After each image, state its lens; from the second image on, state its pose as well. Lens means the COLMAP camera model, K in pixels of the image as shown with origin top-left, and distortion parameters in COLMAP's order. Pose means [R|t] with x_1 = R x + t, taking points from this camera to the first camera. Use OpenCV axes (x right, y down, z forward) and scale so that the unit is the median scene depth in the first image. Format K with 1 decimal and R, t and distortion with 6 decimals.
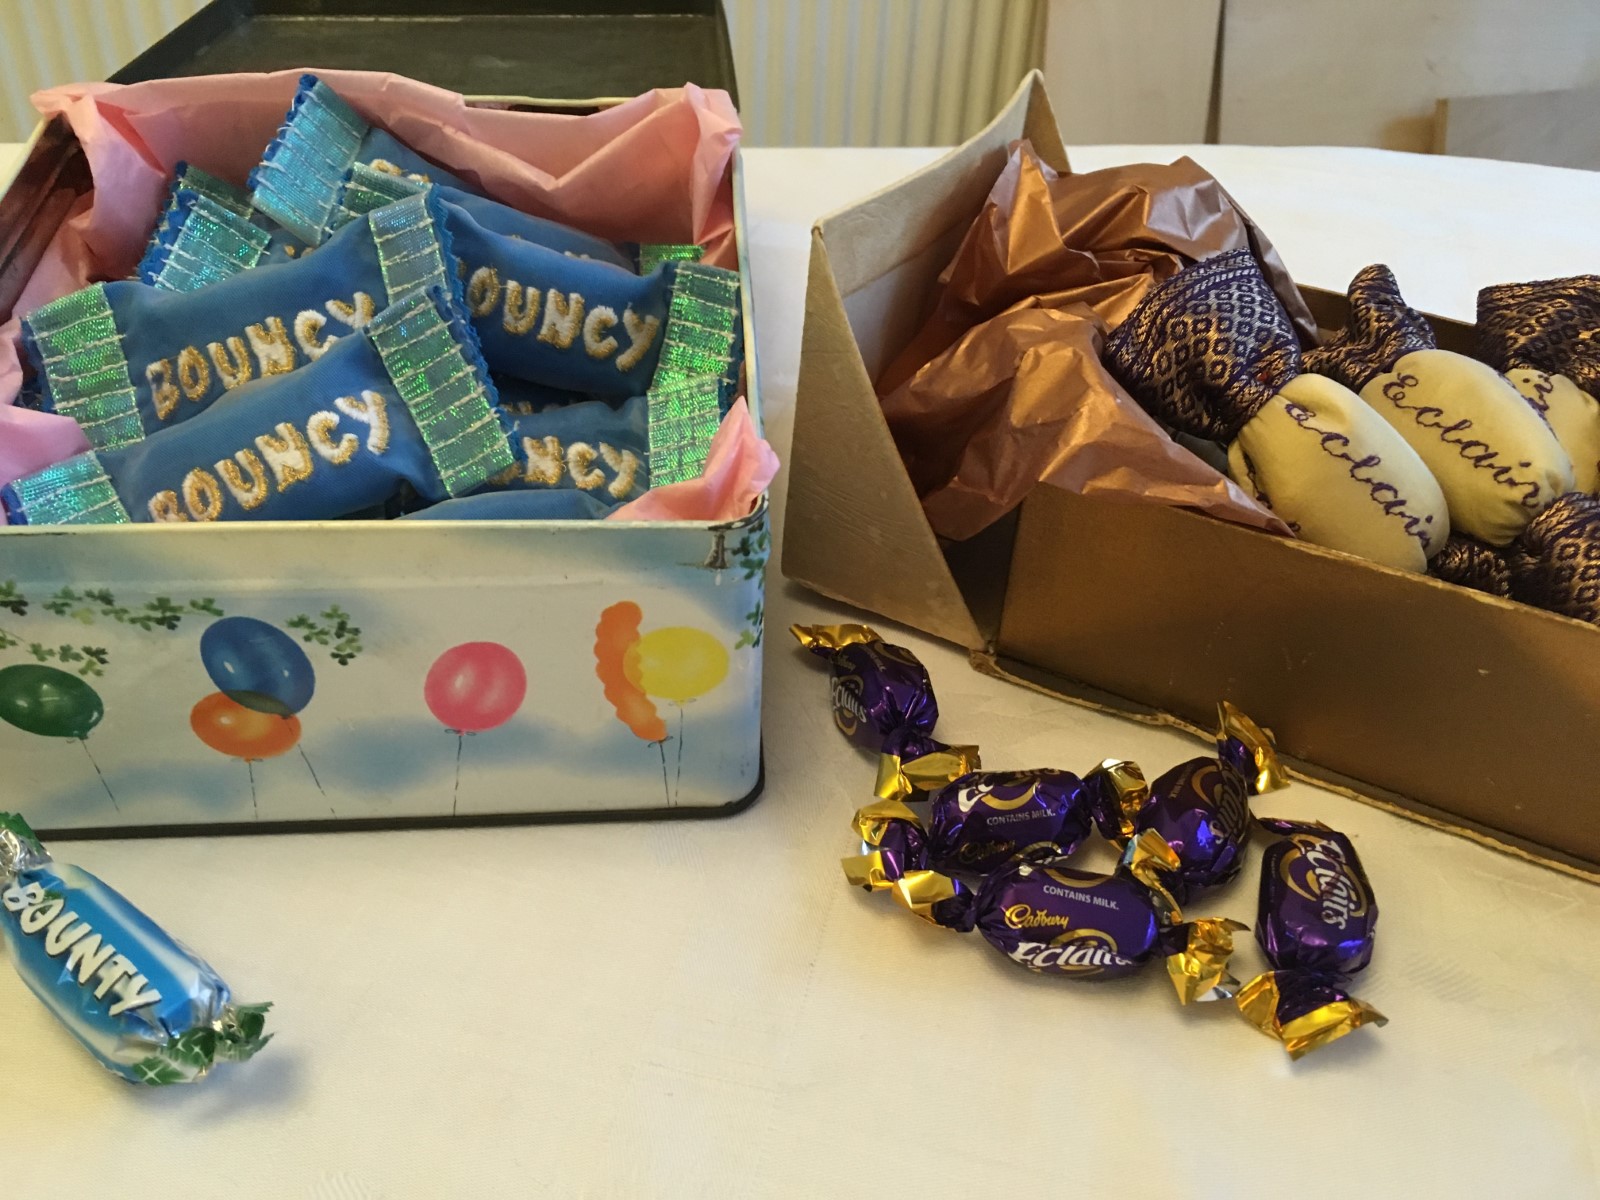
lens RADIAL K [[1363.9, 0, 730.2], [0, 1363.9, 606.1], [0, 0, 1]] dist [0.085741, -0.191661]
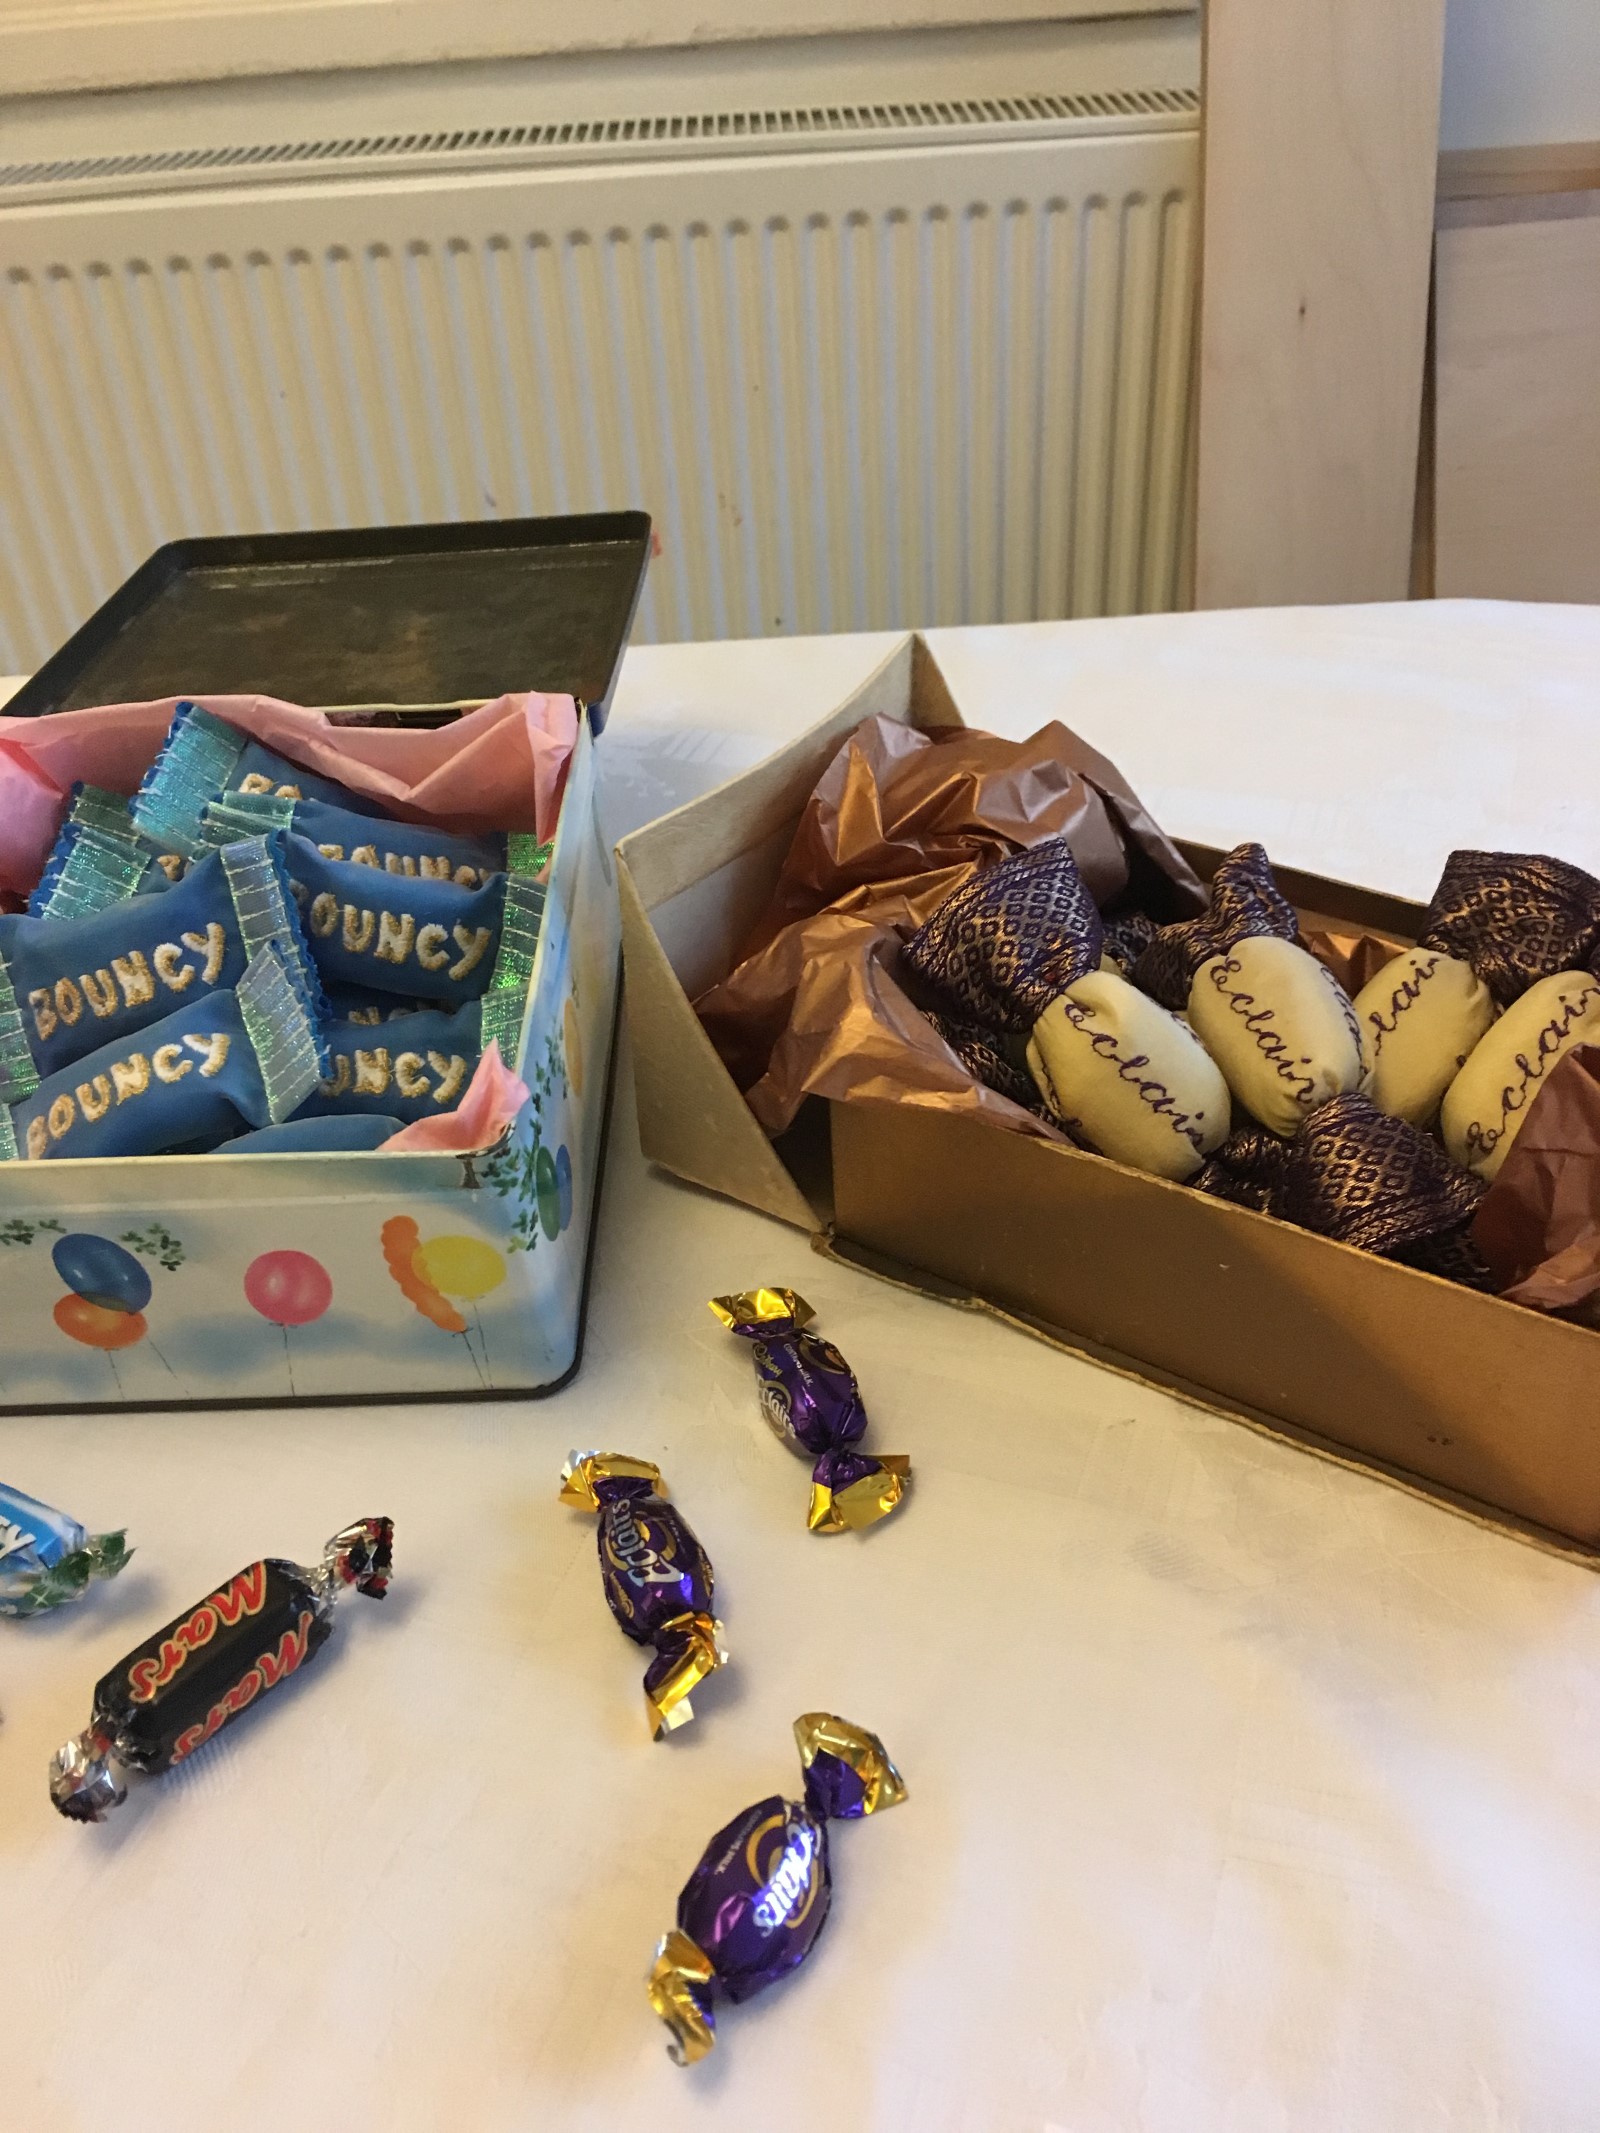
lens RADIAL K [[1818.3, 0, 729.3], [0, 1818.3, 1058.9], [0, 0, 1]] dist [0.085741, -0.191661]
pose [[0.991938, -0.017398, -0.125527, 0.323657], [0.016185, 0.999812, -0.010678, -0.094546], [0.125689, 0.008560, 0.992033, -0.405287]]
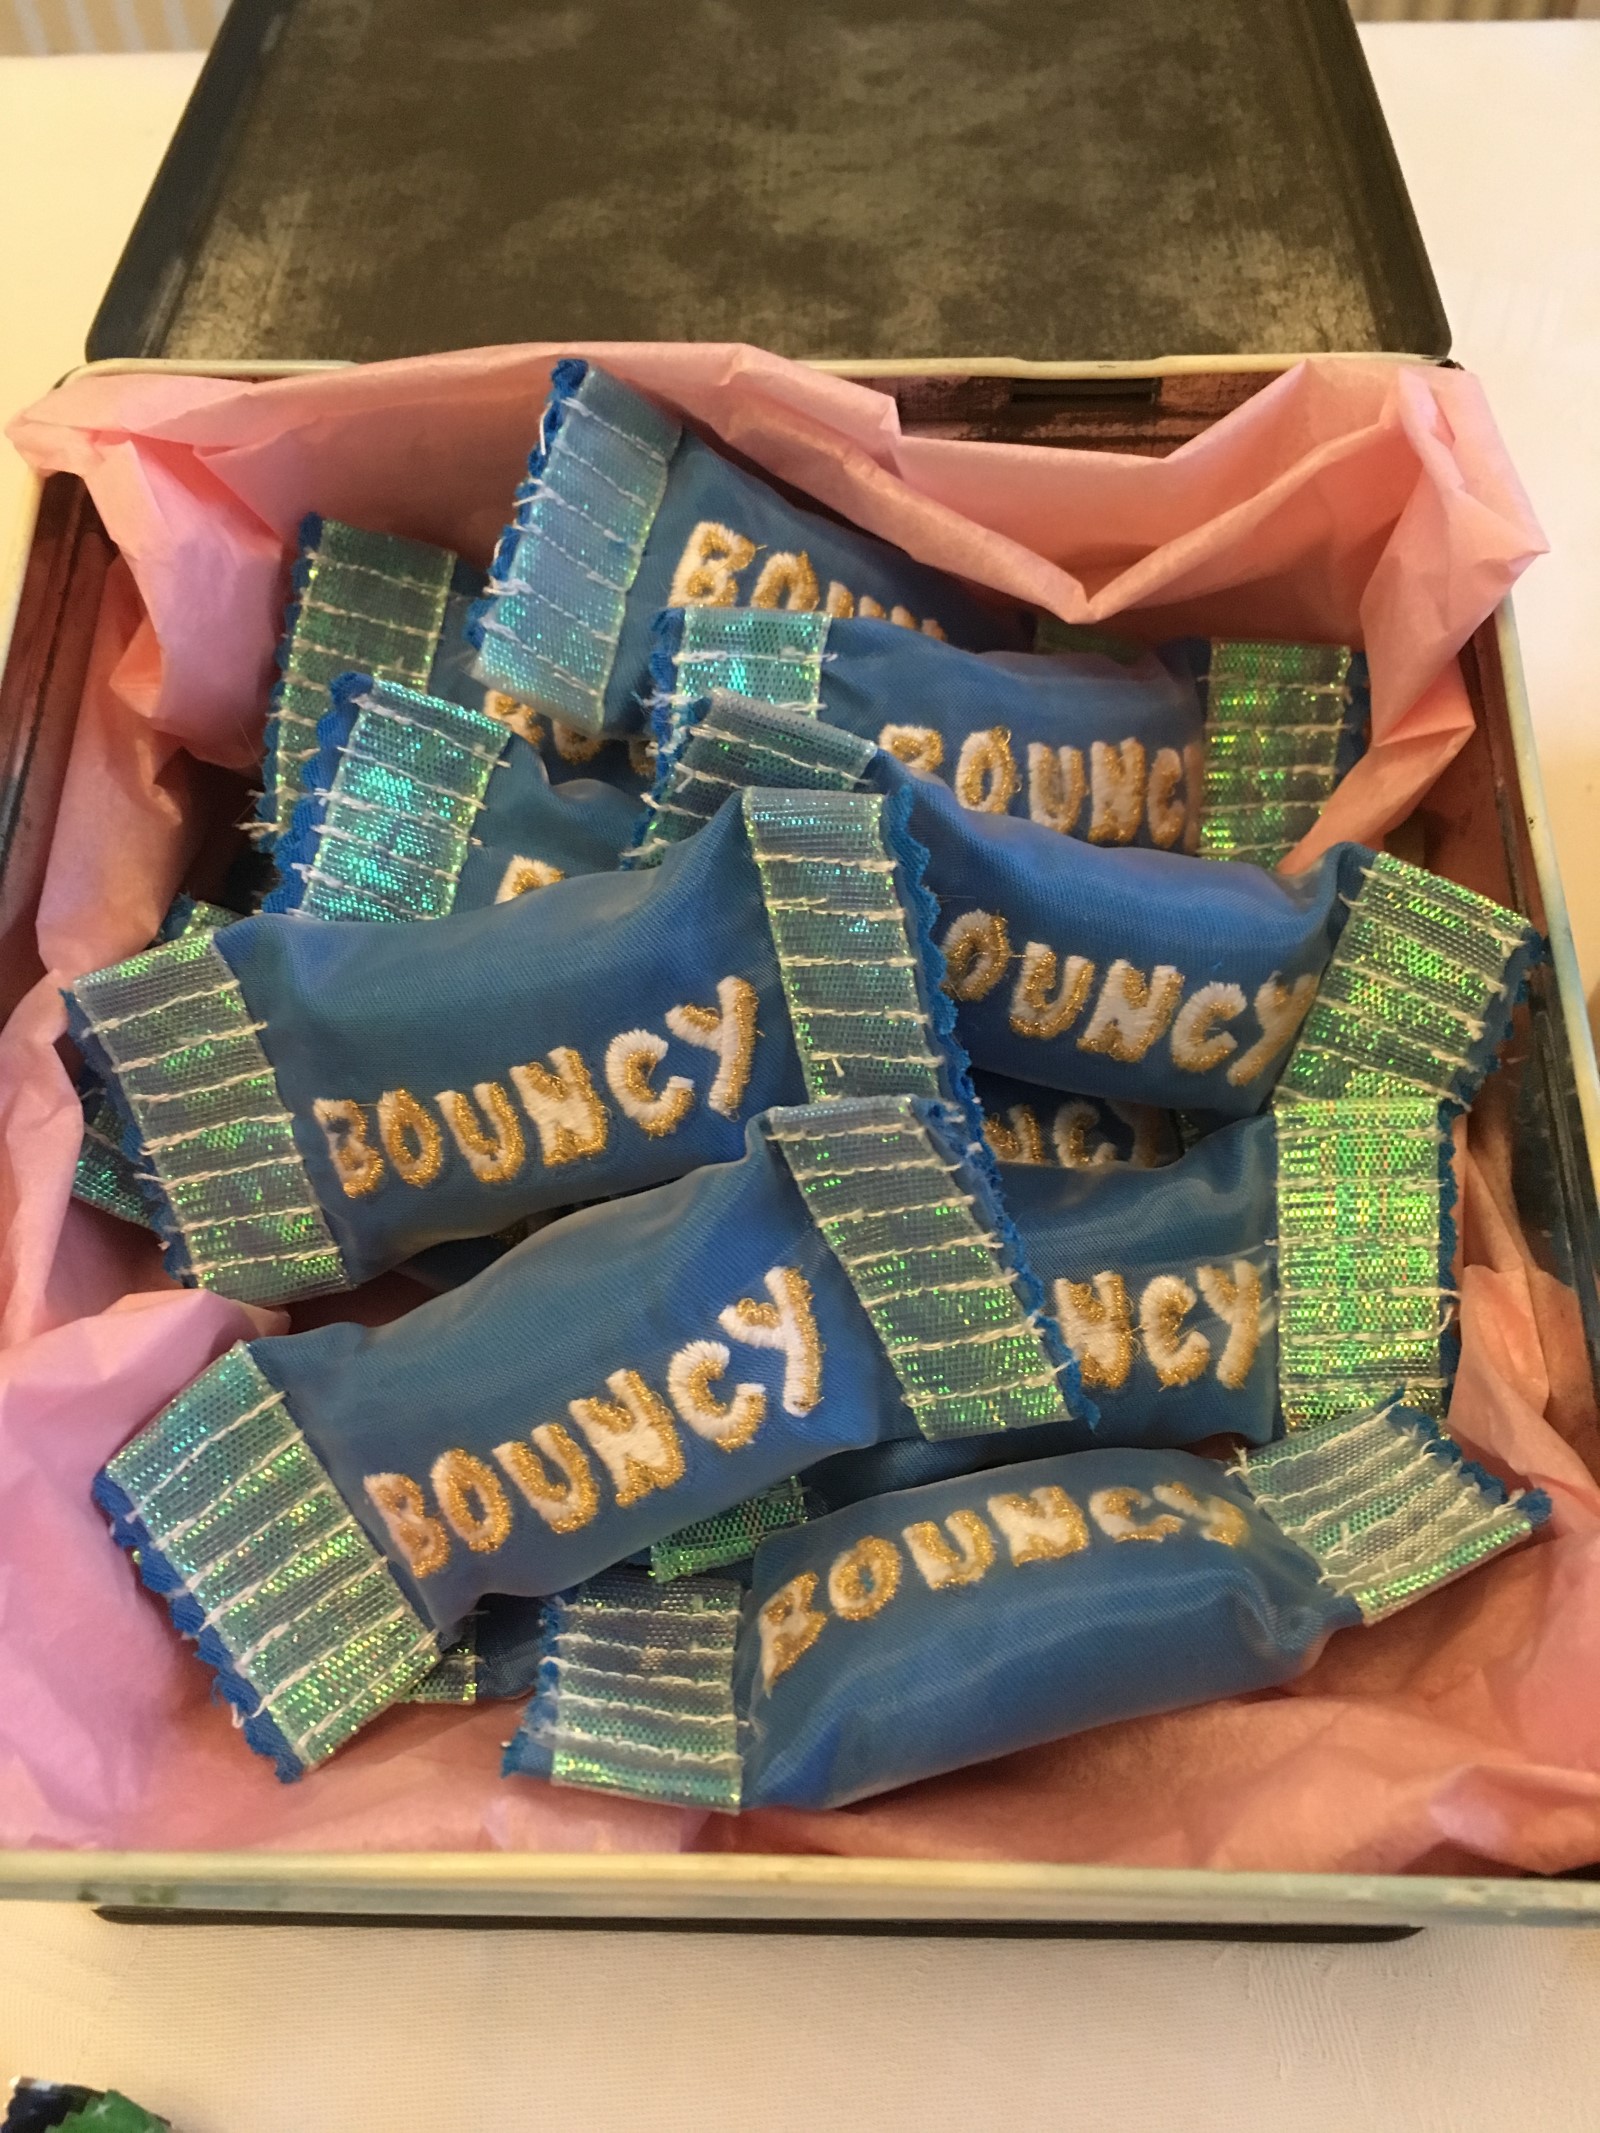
lens RADIAL K [[1818.3, 0, 729.3], [0, 1818.3, 1058.9], [0, 0, 1]] dist [0.085741, -0.191661]
pose [[0.995033, 0.037939, -0.092028, -0.206621], [-0.004502, 0.940727, 0.339135, -0.416155], [0.099440, -0.337037, 0.936225, 0.380760]]
